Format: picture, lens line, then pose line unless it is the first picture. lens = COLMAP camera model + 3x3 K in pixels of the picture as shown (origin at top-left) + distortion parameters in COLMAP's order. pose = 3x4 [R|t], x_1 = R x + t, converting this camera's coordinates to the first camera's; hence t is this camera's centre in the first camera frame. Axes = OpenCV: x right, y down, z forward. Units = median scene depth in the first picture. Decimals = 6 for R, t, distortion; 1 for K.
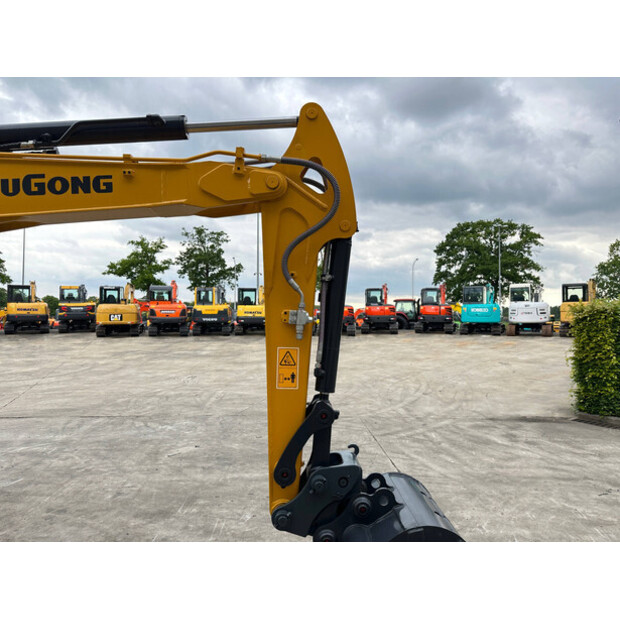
lens RADIAL K [[433.2, 0, 309.1], [0, 433.2, 307.3], [0, 0, 1]] dist [0.053979, -0.066885]
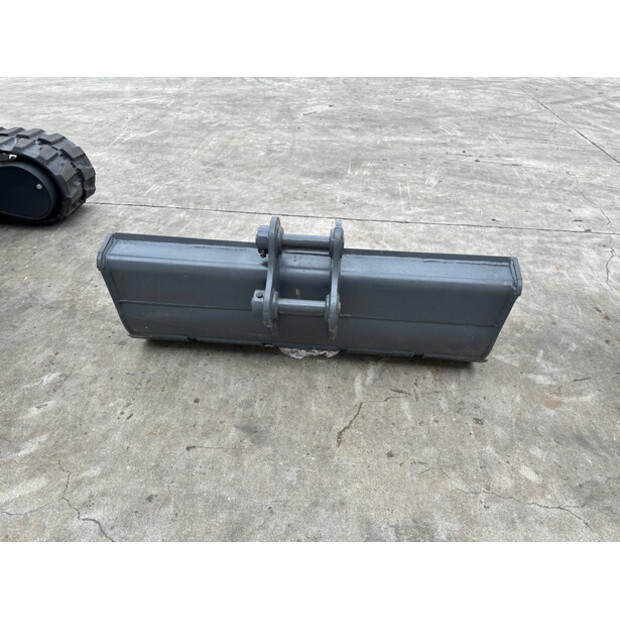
lens RADIAL K [[433.2, 0, 314.4], [0, 433.2, 311.2], [0, 0, 1]] dist [0.053979, -0.066885]
pose [[0.991126, 0.083744, -0.103226, -0.171795], [0.002189, 0.766192, 0.642608, 0.082798], [0.132905, -0.637131, 0.759210, 0.108278]]
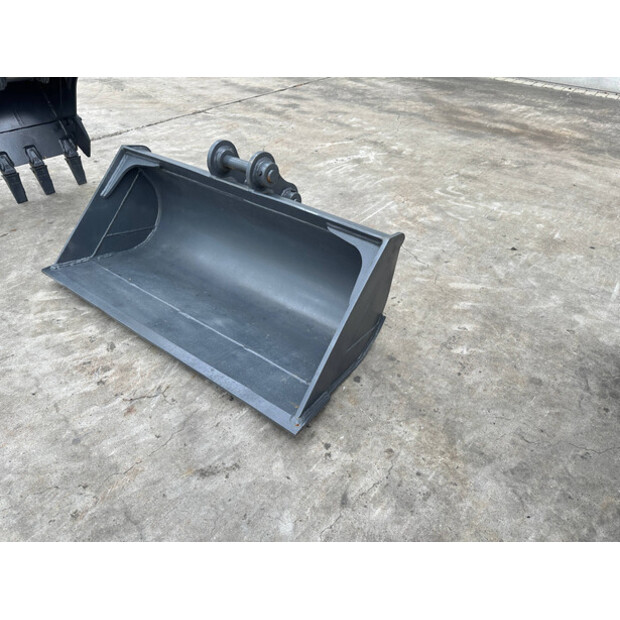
lens RADIAL K [[433.2, 0, 312.4], [0, 433.2, 314.8], [0, 0, 1]] dist [0.053979, -0.066885]
pose [[-0.766473, -0.427620, 0.479228, -0.423995], [-0.052235, 0.785171, 0.617072, 0.104532], [-0.640148, 0.447937, -0.624149, 0.512929]]
